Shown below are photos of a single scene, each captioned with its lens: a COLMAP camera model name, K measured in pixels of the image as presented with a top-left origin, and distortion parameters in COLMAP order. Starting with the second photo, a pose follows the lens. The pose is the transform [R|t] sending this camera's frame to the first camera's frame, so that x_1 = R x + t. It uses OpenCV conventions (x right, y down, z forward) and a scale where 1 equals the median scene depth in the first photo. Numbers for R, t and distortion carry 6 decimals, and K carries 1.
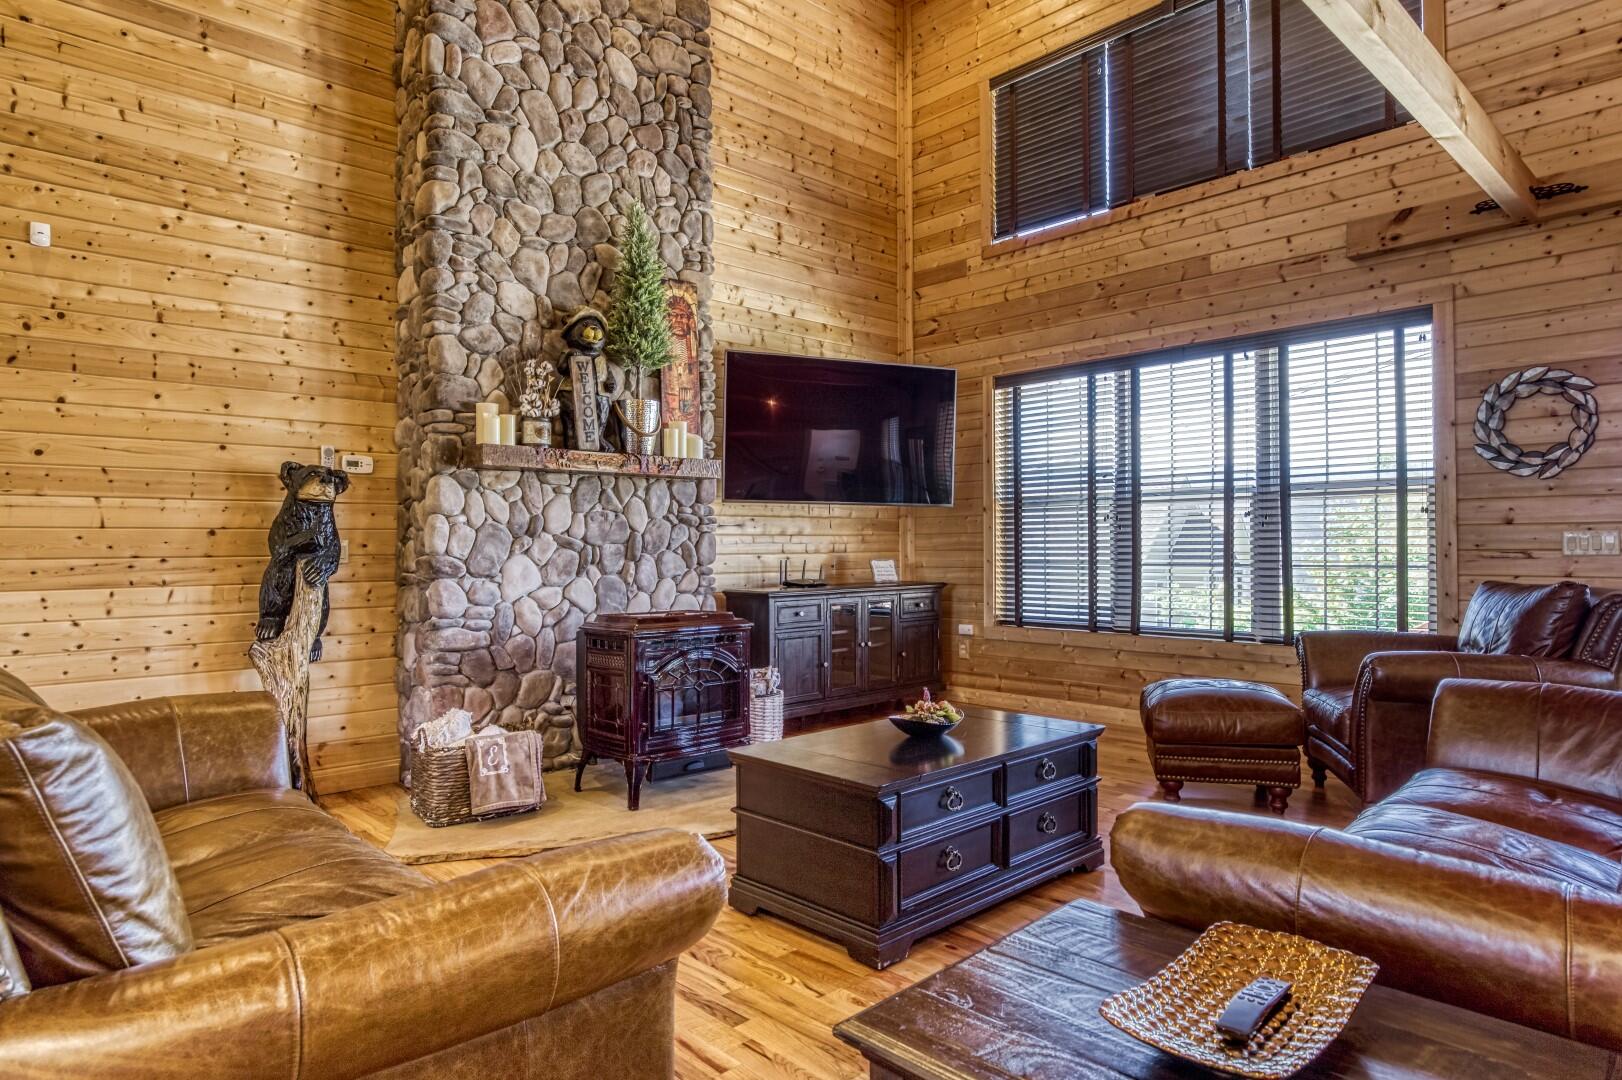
lens RADIAL K [[890.7, 0, 811.8], [0, 890.7, 542.9], [0, 0, 1]] dist [-0.001362, -0.002349]
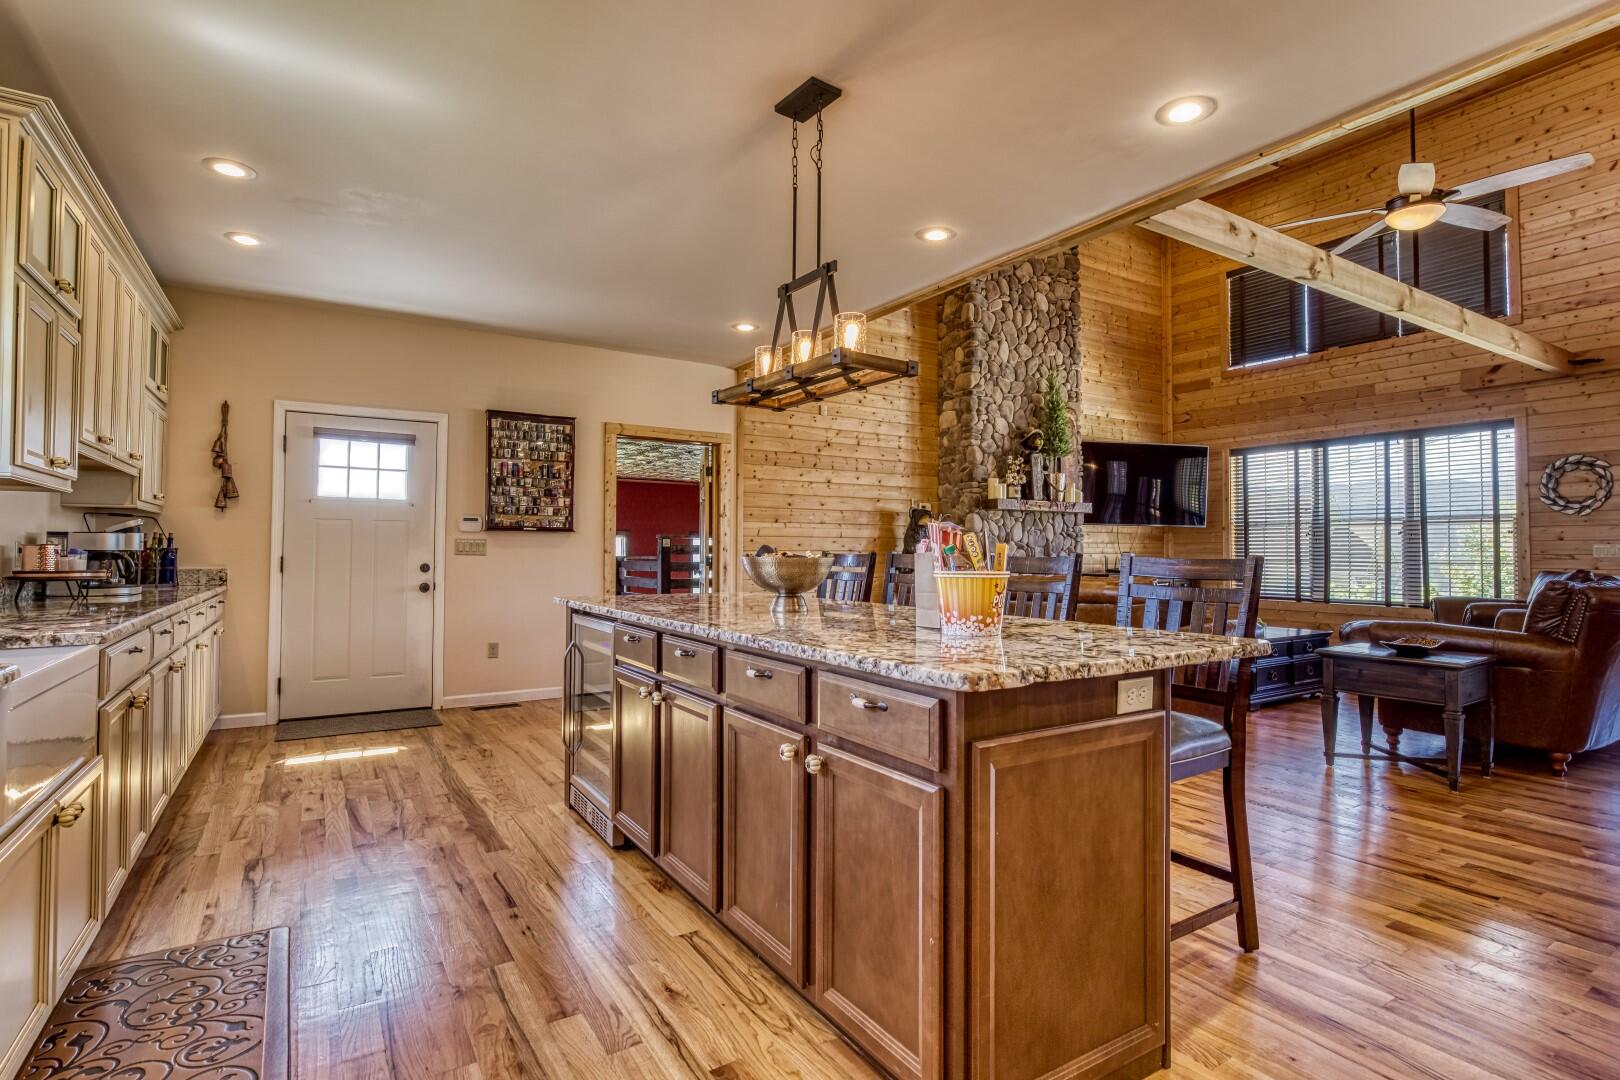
lens RADIAL K [[805.4, 0, 812.0], [0, 805.4, 530.5], [0, 0, 1]] dist [0.001653, 0.000948]
pose [[0.986861, 0.005135, -0.161493, -0.428417], [-0.008807, 0.999719, -0.022030, 0.008198], [0.161334, 0.023163, 0.986628, -0.813397]]
